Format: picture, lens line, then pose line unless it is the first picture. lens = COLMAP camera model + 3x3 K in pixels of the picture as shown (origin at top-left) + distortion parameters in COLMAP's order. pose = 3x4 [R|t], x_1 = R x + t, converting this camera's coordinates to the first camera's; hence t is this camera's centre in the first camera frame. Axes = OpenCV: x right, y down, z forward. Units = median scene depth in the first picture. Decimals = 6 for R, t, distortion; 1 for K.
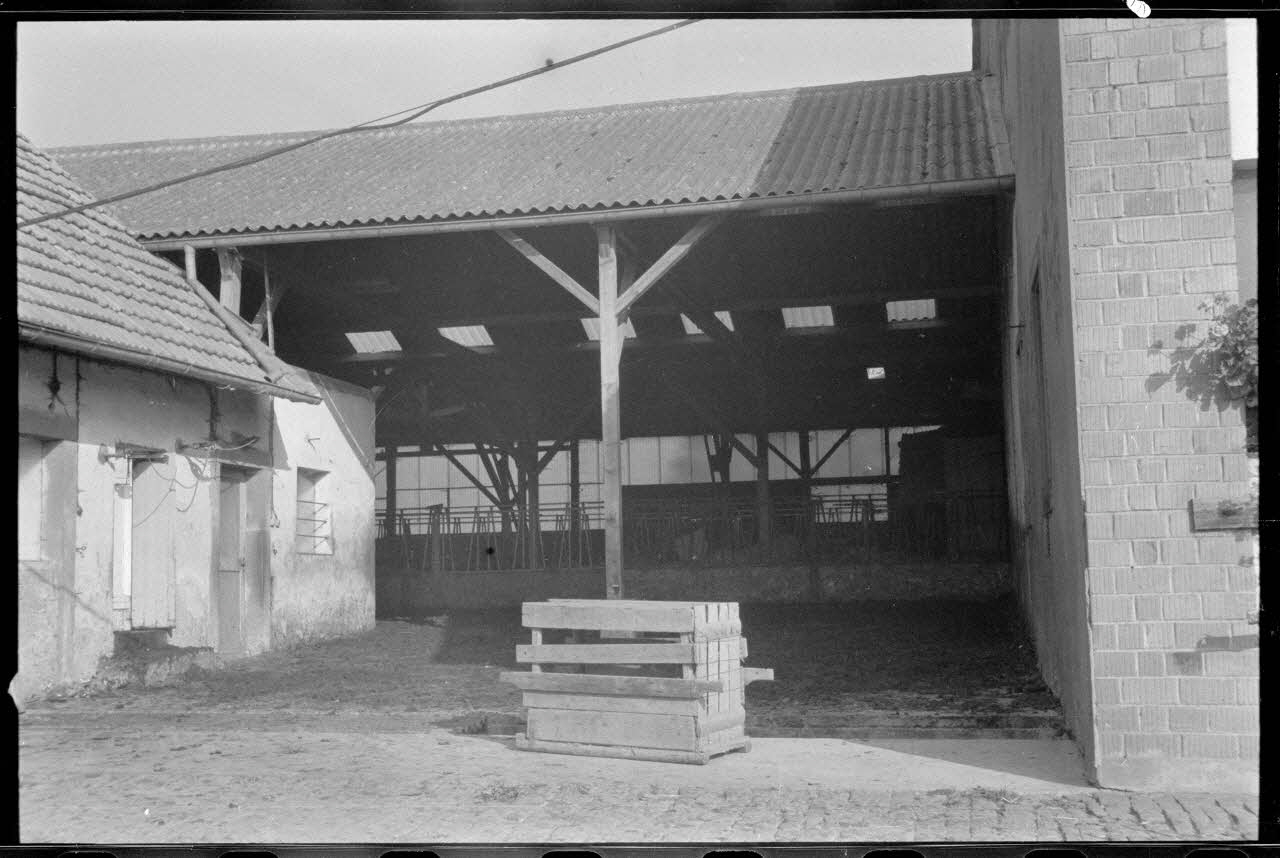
lens RADIAL K [[1567.4, 0, 636.4], [0, 1567.4, 429.0], [0, 0, 1]] dist [0.055644, 0.042513]
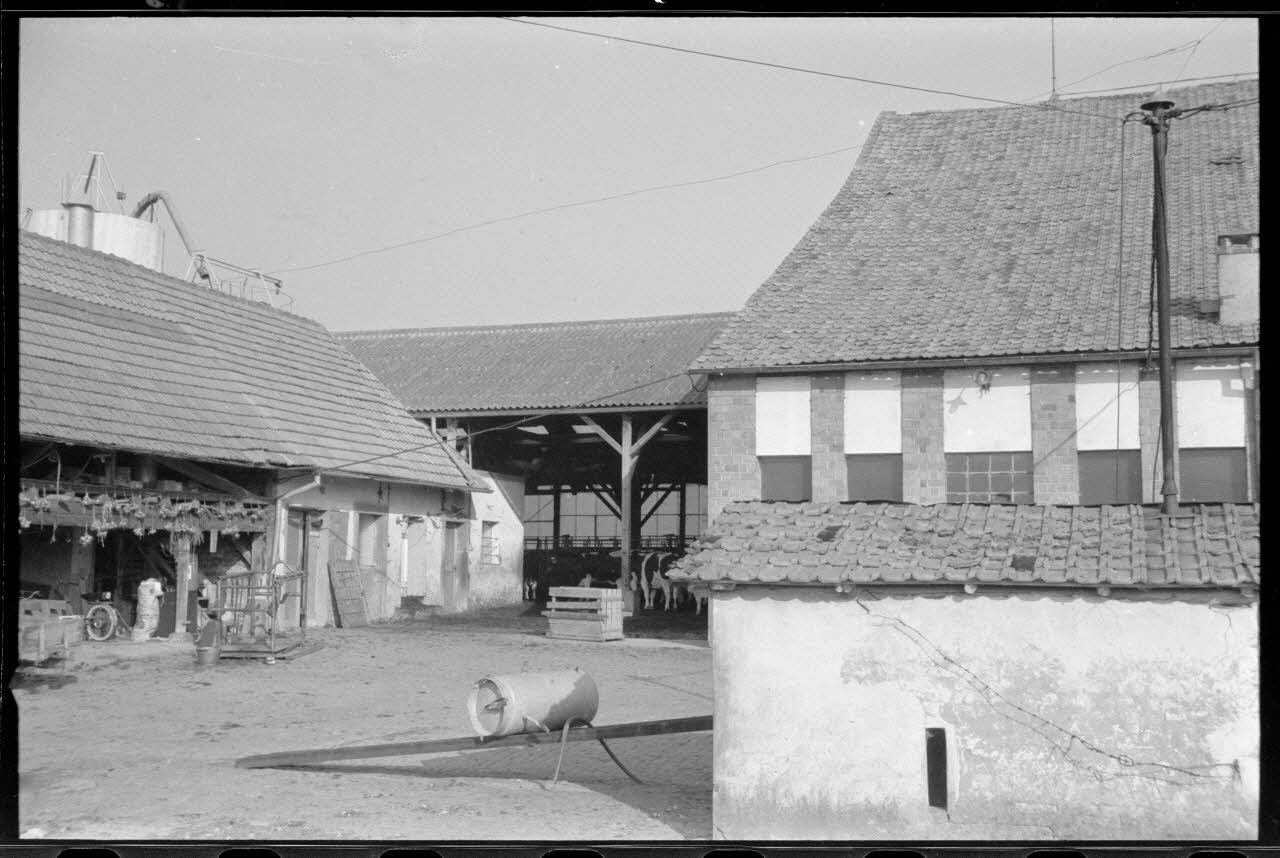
lens RADIAL K [[1567.4, 0, 636.4], [0, 1567.4, 429.0], [0, 0, 1]] dist [0.055644, 0.042513]
pose [[0.991214, 0.015722, -0.131332, 0.272935], [-0.015944, 0.999873, -0.000641, -0.107356], [0.131305, 0.002730, 0.991338, -1.090521]]
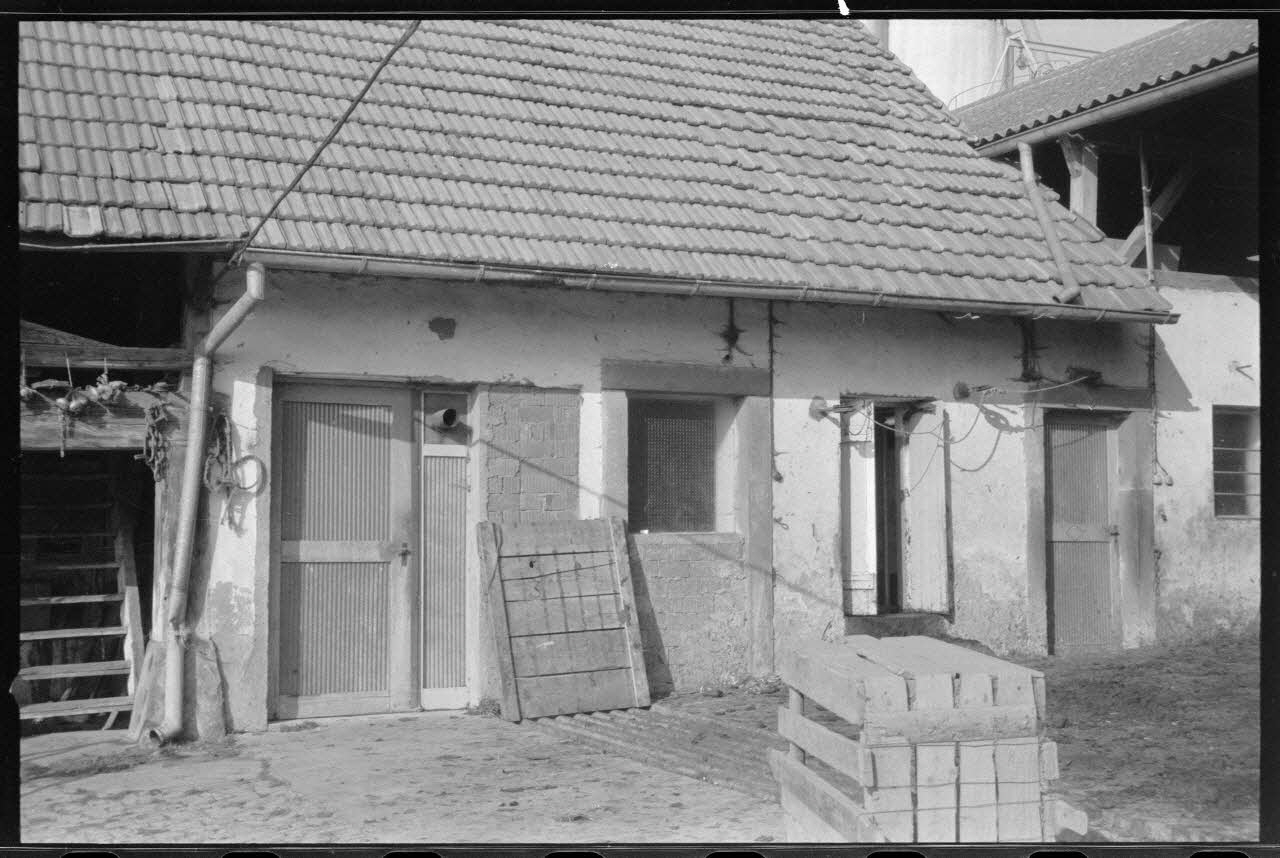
lens RADIAL K [[1567.4, 0, 636.4], [0, 1567.4, 429.0], [0, 0, 1]] dist [0.055644, 0.042513]
pose [[0.643161, -0.032039, -0.765060, 0.215522], [0.065482, 0.997766, 0.013263, 0.008032], [0.762926, -0.058628, 0.643822, 0.328250]]
